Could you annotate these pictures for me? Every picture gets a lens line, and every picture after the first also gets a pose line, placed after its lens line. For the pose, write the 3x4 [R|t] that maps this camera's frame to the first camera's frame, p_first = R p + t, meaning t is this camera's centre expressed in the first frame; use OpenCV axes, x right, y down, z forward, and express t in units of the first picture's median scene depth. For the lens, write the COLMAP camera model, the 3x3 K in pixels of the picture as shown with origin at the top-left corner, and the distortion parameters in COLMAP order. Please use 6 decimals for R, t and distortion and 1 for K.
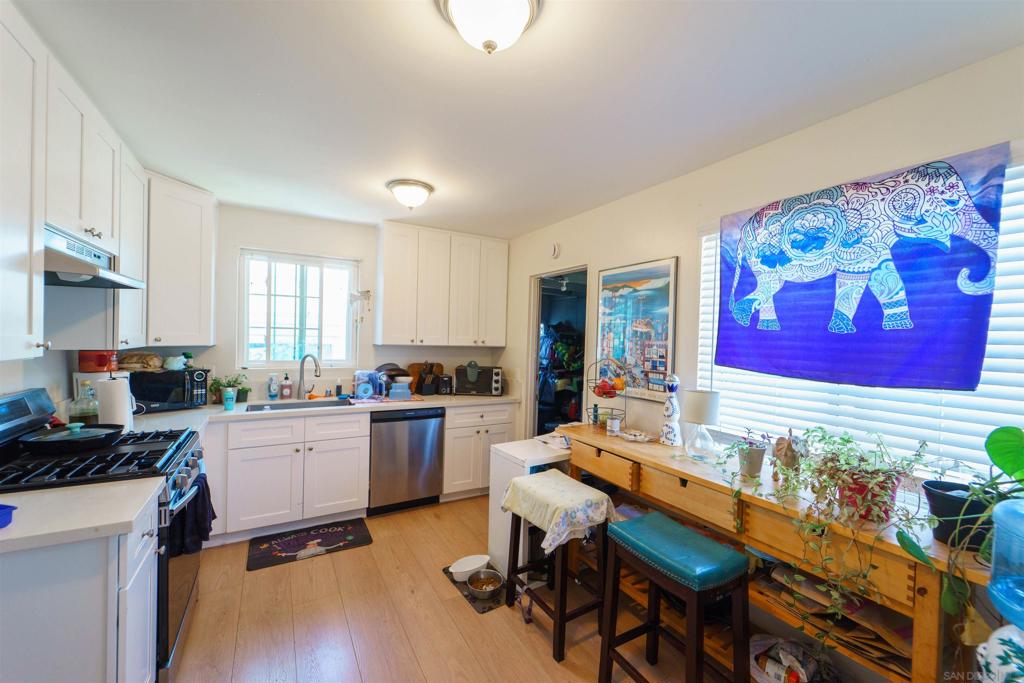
lens RADIAL K [[407.7, 0, 515.4], [0, 407.7, 342.0], [0, 0, 1]] dist [-0.000495, -0.000508]
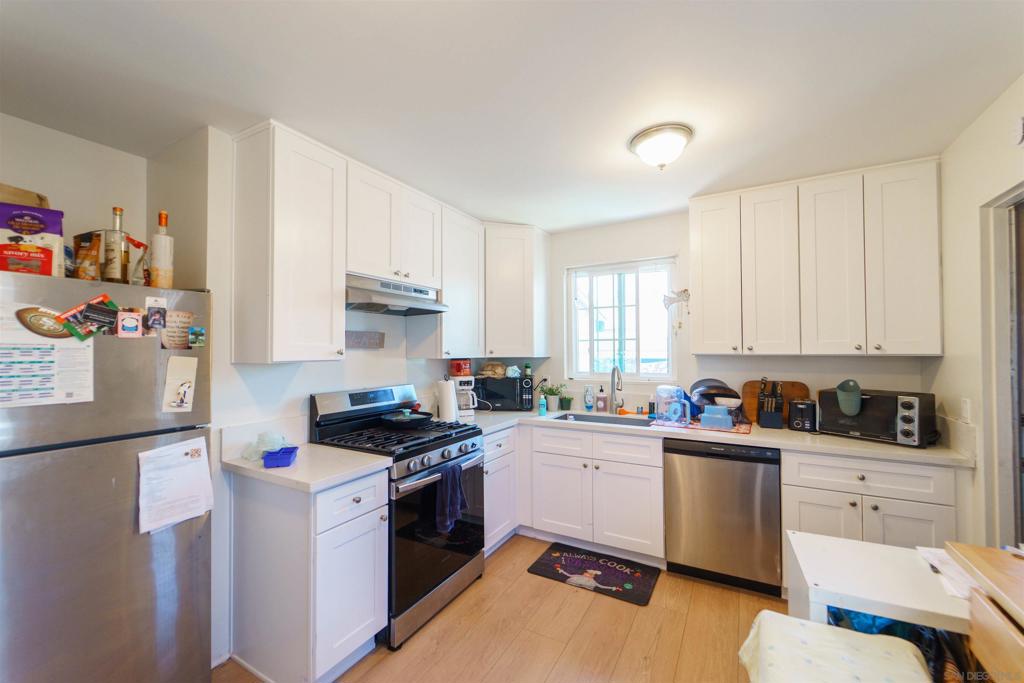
lens RADIAL K [[407.7, 0, 512.6], [0, 407.7, 343.4], [0, 0, 1]] dist [-0.000495, -0.000508]
pose [[0.500887, -0.045568, -0.864313, 0.188448], [0.006964, 0.998793, -0.048622, 0.022136], [0.865485, 0.018335, 0.500599, 0.323878]]
